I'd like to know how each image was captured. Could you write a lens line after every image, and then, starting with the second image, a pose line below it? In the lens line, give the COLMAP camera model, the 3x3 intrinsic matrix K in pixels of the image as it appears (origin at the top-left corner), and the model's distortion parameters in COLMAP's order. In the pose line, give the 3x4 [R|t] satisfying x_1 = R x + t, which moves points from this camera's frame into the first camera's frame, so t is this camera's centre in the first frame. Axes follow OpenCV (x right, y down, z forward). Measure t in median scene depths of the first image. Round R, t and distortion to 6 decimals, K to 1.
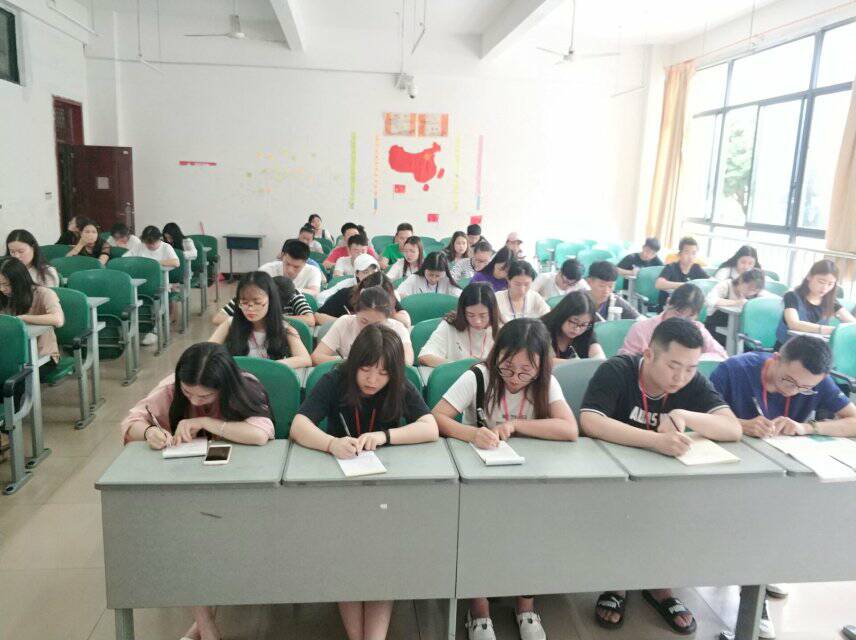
lens RADIAL K [[677.8, 0, 427.6], [0, 677.8, 318.6], [0, 0, 1]] dist [-0.002539, -0.059547]
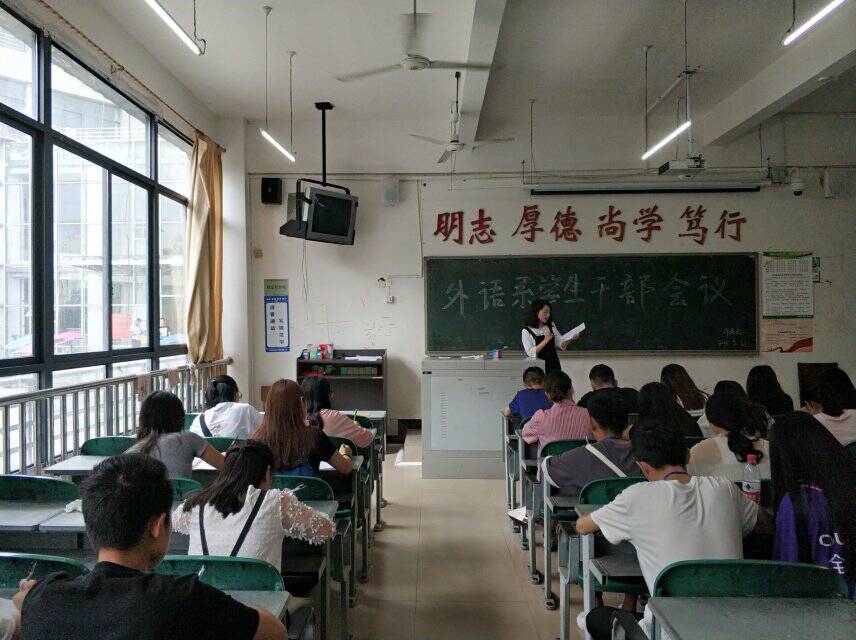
lens RADIAL K [[677.8, 0, 423.2], [0, 677.8, 323.8], [0, 0, 1]] dist [-0.002539, -0.059547]
pose [[-0.990232, -0.030691, 0.136010, 0.115909], [-0.002689, 0.979495, 0.201449, -0.334152], [-0.139404, 0.199116, -0.970010, 1.773379]]
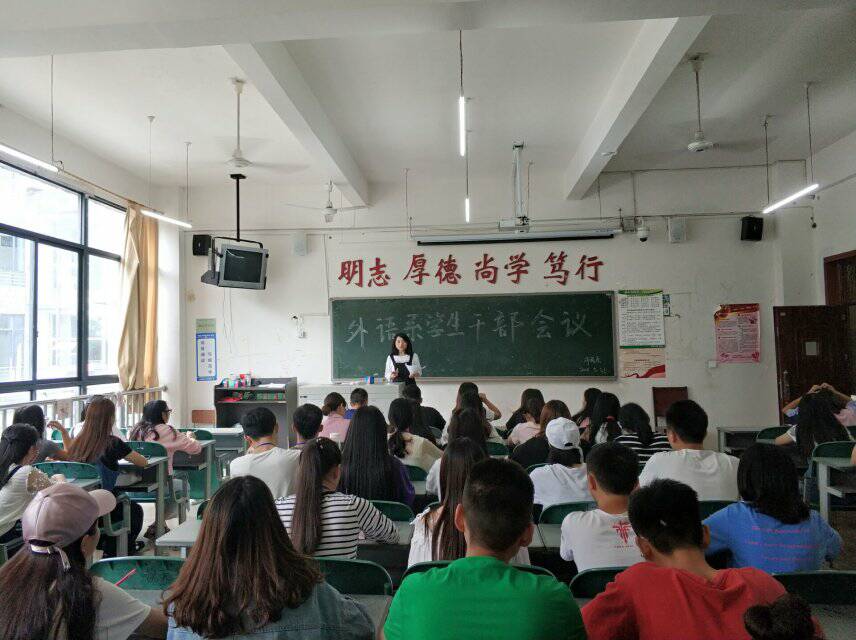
lens RADIAL K [[677.8, 0, 431.1], [0, 677.8, 316.0], [0, 0, 1]] dist [-0.002539, -0.059547]
pose [[-0.982965, -0.012018, 0.183400, -0.157340], [0.016016, 0.988463, 0.150616, -0.377235], [-0.183094, 0.150987, -0.971432, 1.909793]]
